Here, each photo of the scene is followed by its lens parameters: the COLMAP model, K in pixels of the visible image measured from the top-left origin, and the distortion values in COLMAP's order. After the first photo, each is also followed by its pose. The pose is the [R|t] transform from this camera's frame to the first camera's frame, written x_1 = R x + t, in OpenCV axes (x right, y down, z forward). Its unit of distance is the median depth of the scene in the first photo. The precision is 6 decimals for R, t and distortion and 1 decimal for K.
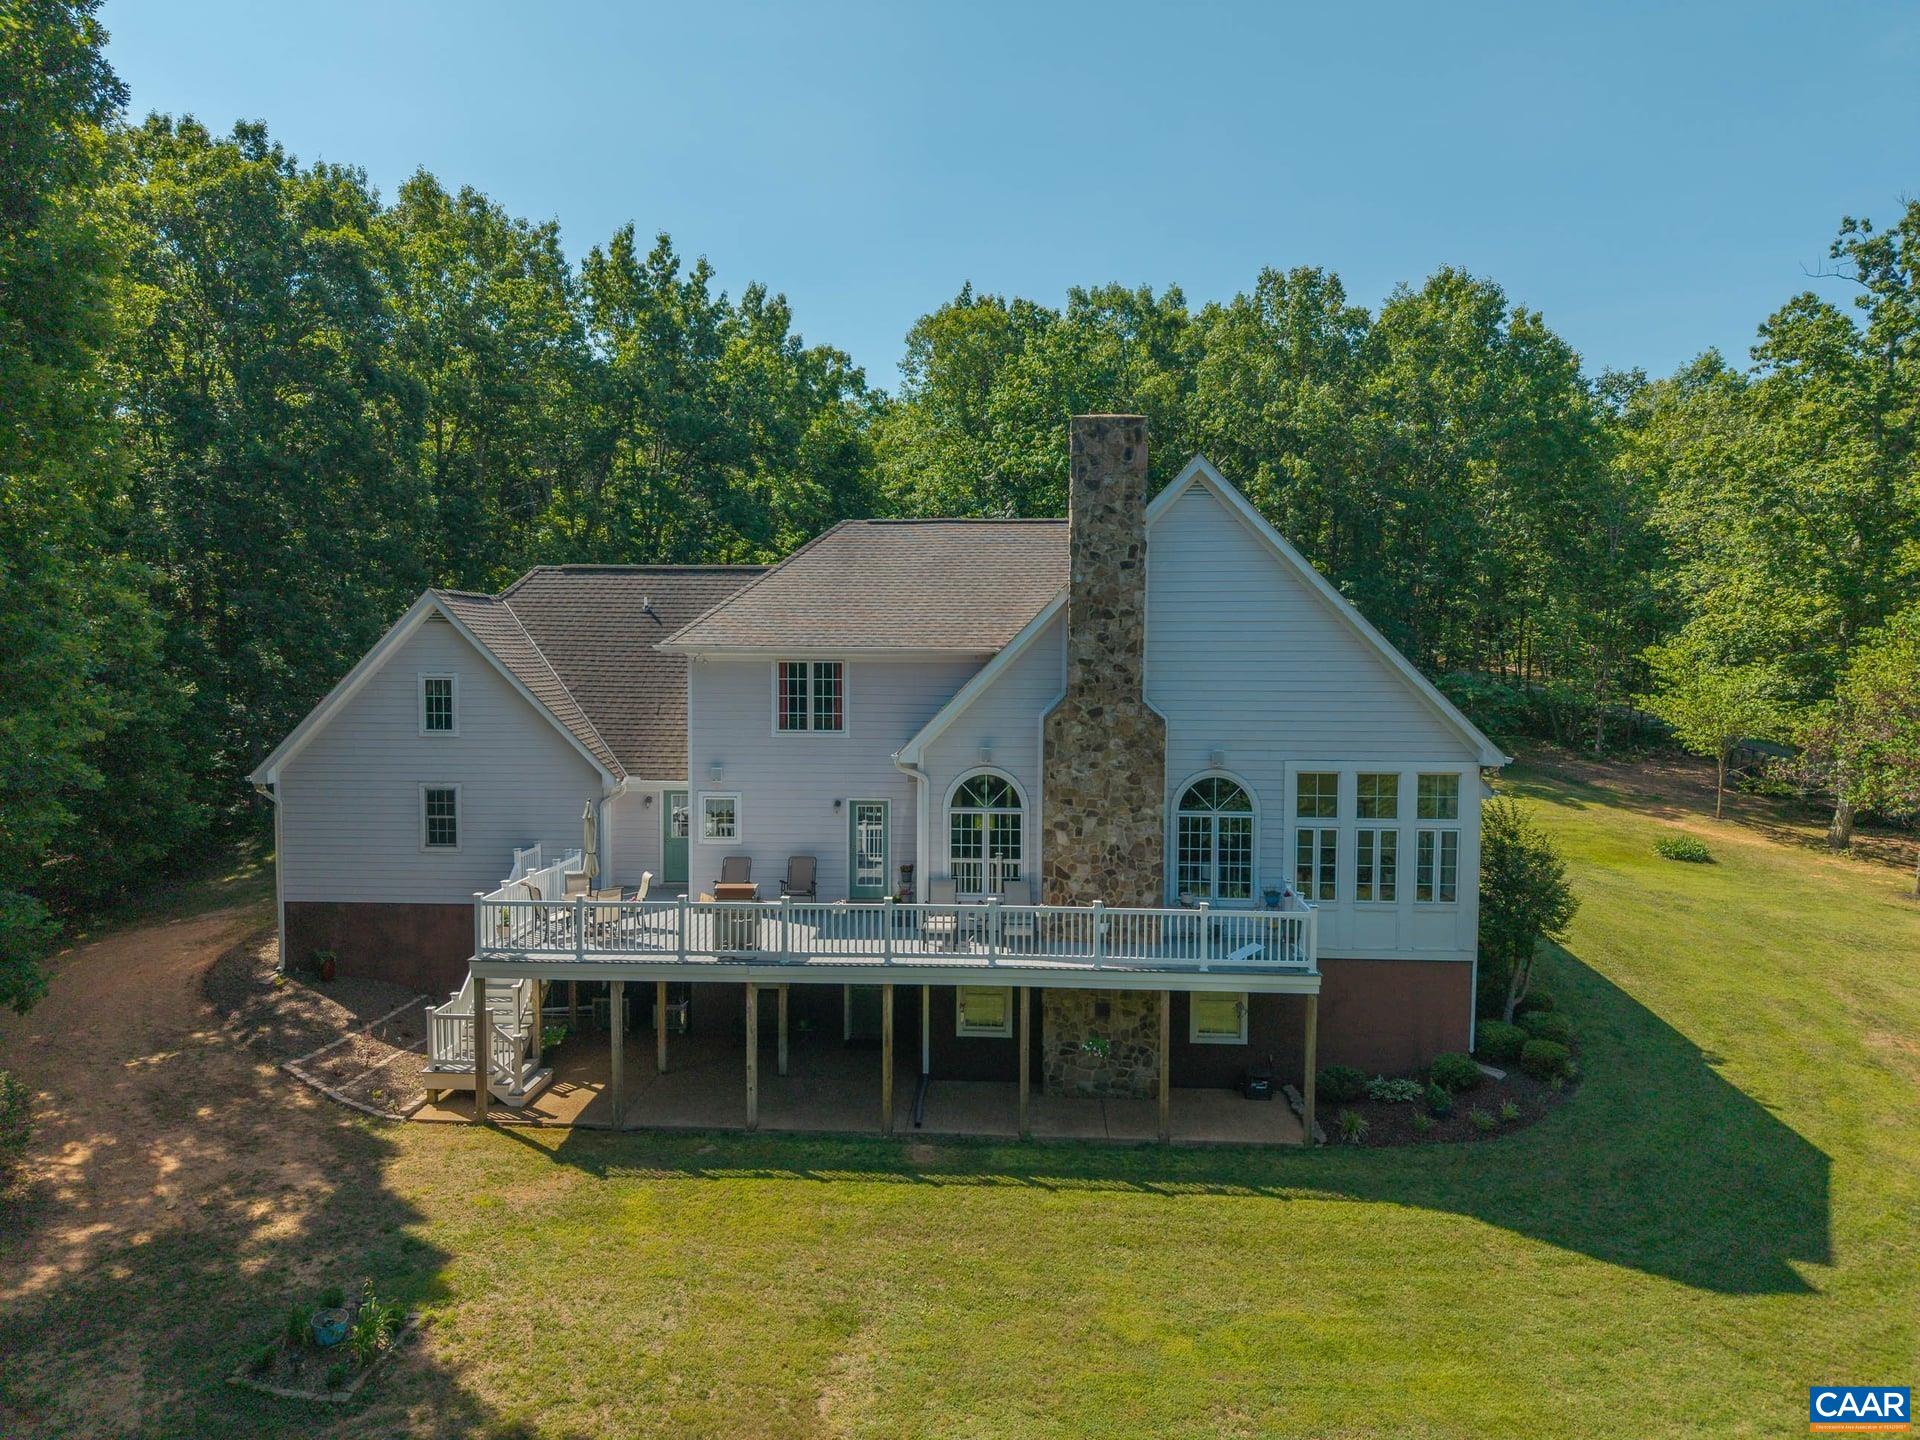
lens RADIAL K [[1308.2, 0, 960.0], [0, 1308.2, 720.0], [0, 0, 1]] dist [0.002666, -0.001950]
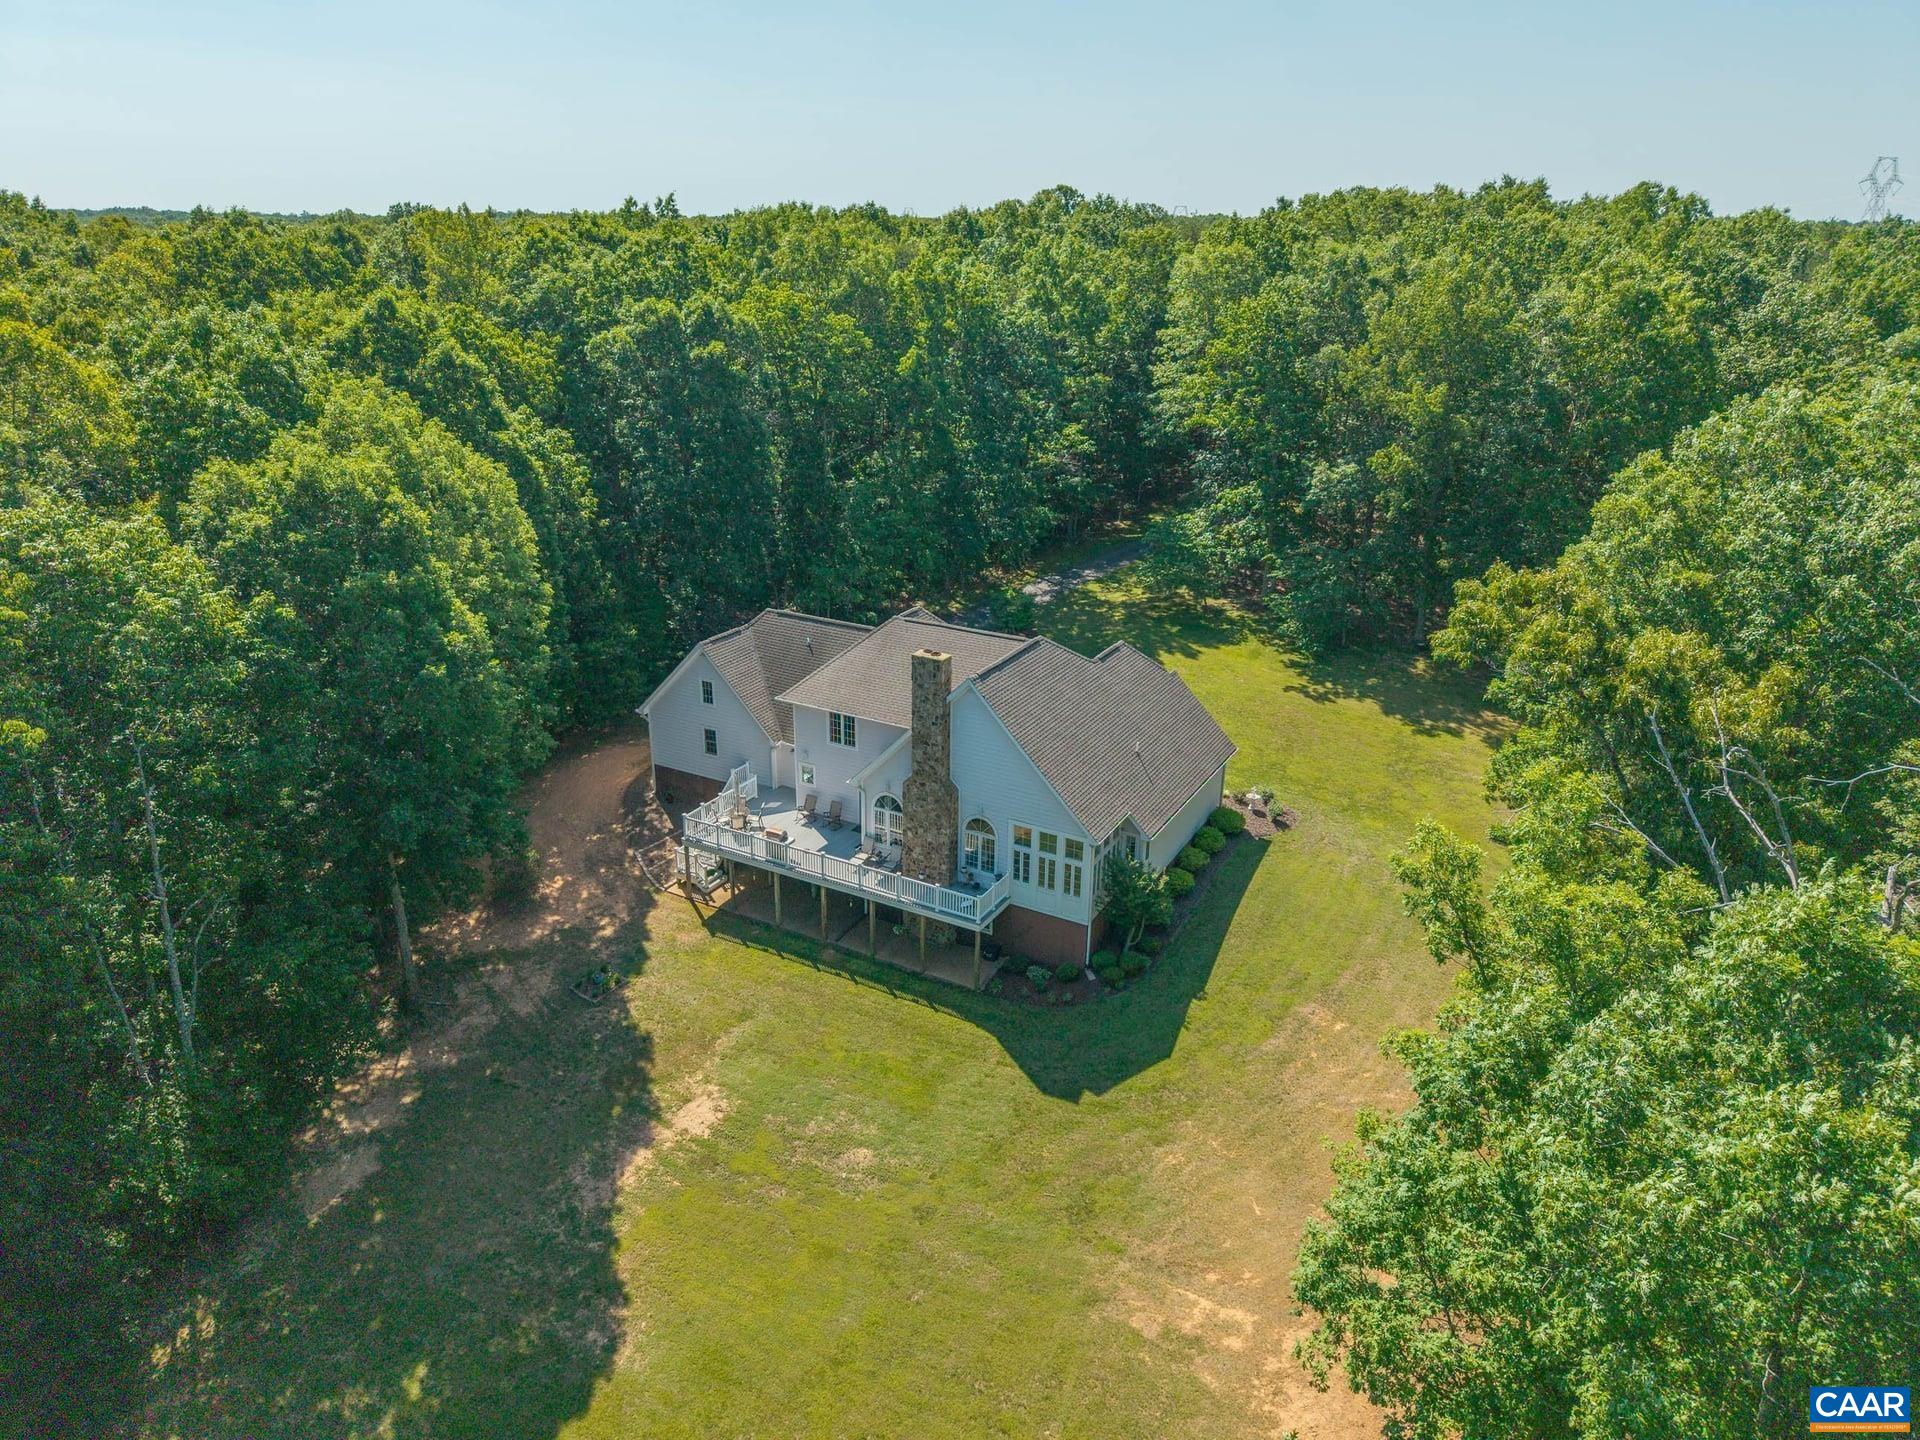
lens RADIAL K [[1308.2, 0, 960.0], [0, 1308.2, 720.0], [0, 0, 1]] dist [0.002666, -0.001950]
pose [[0.901509, 0.161674, -0.401427, 1.017227], [-0.031998, 0.949958, 0.310736, -0.785760], [0.431577, -0.267286, 0.861568, -0.814397]]
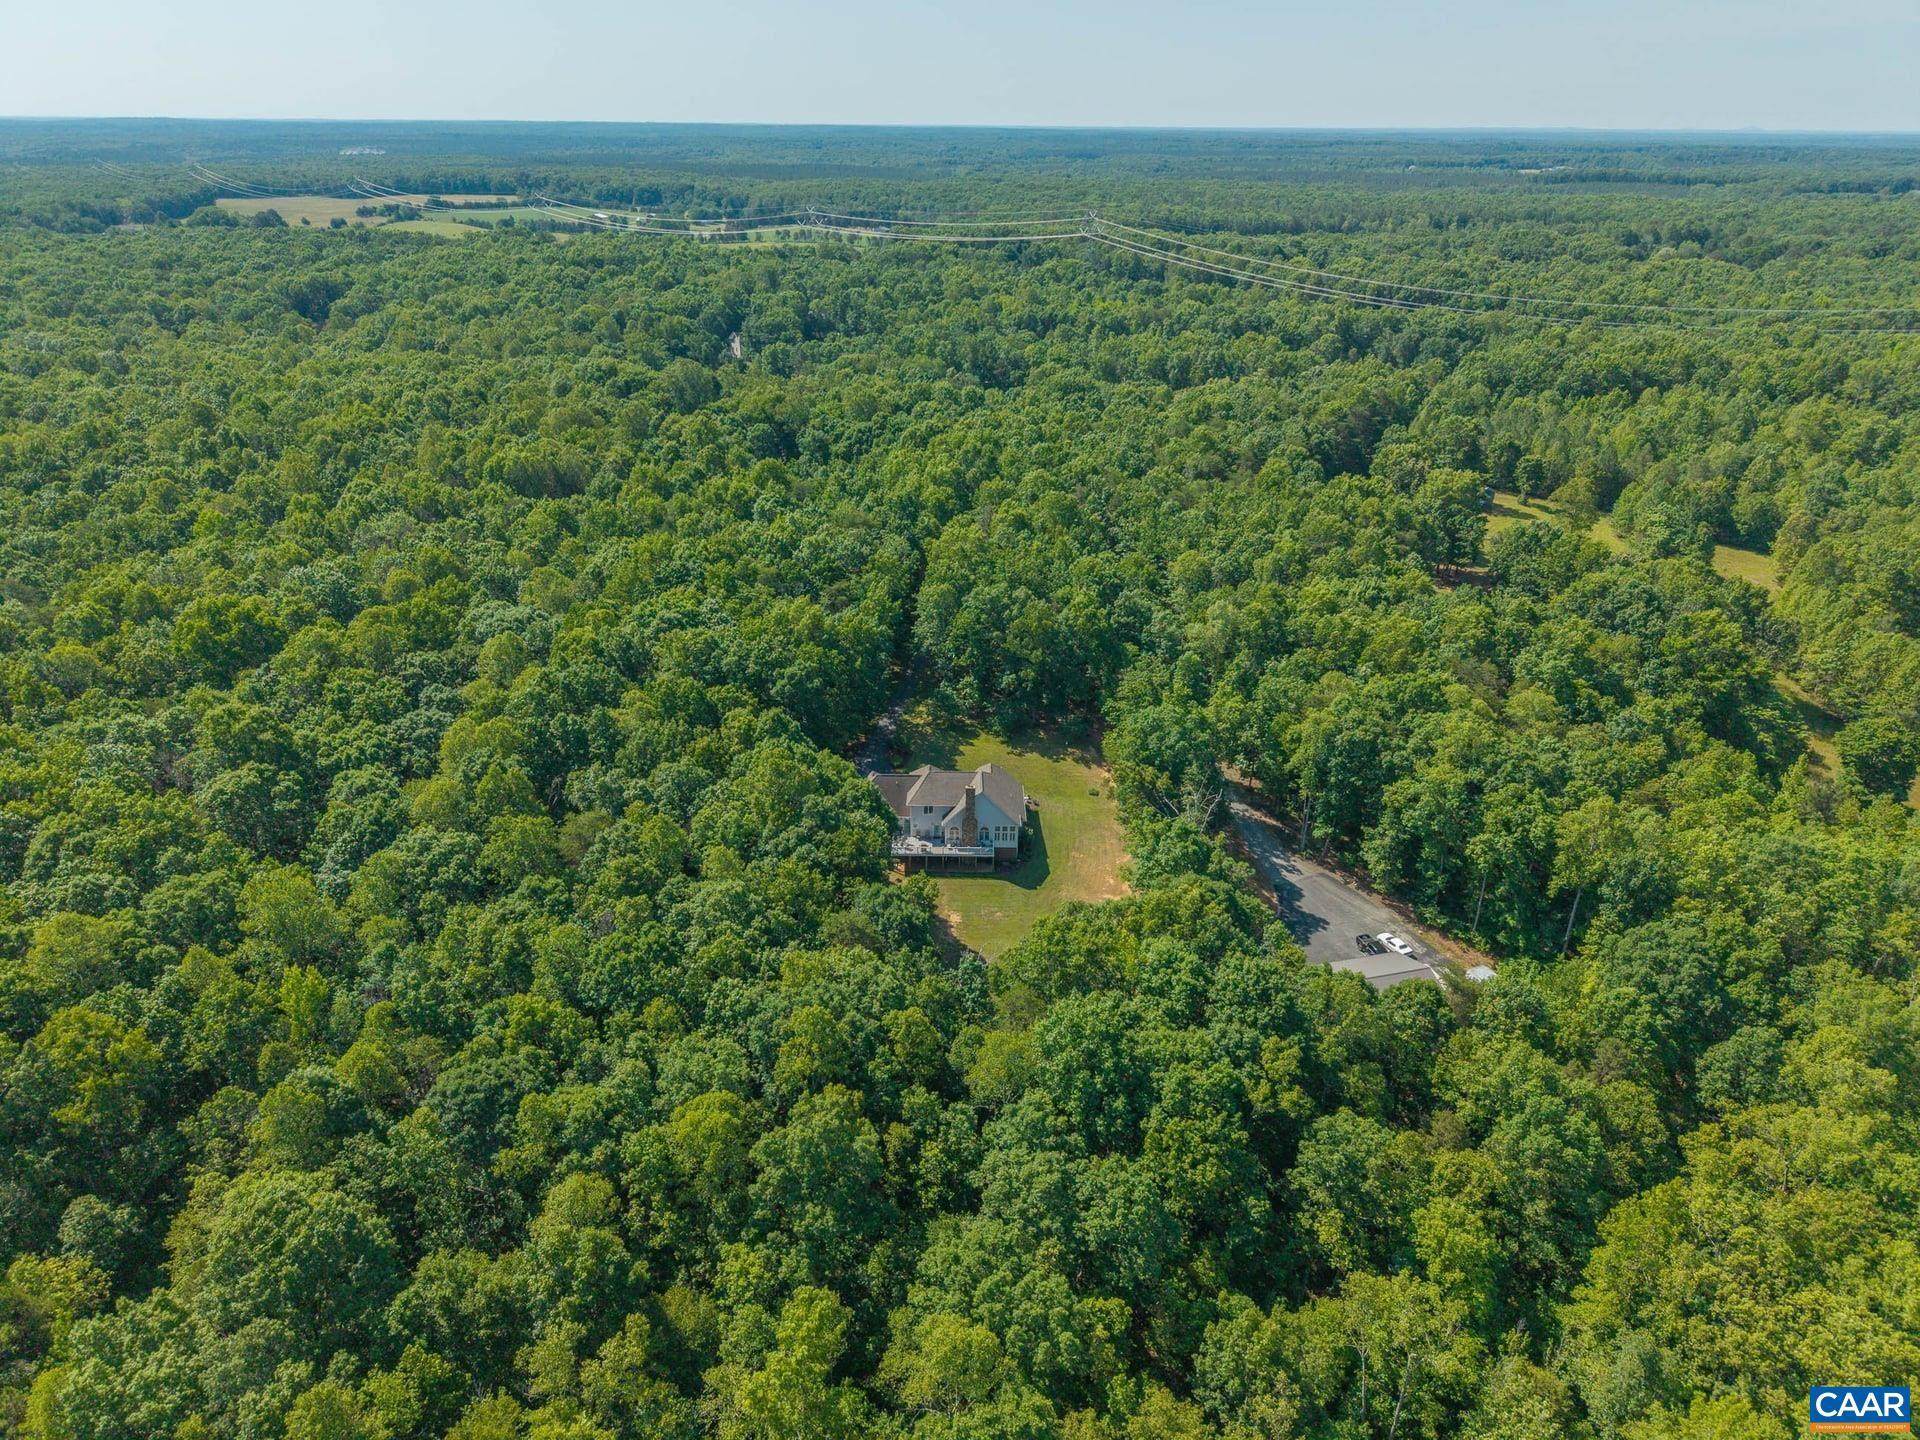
lens RADIAL K [[1308.2, 0, 960.0], [0, 1308.2, 720.0], [0, 0, 1]] dist [0.002666, -0.001950]
pose [[0.997749, -0.026554, 0.061582, -0.432832], [0.000194, 0.919410, 0.393300, -3.748210], [-0.067063, -0.392403, 0.917345, -6.128688]]
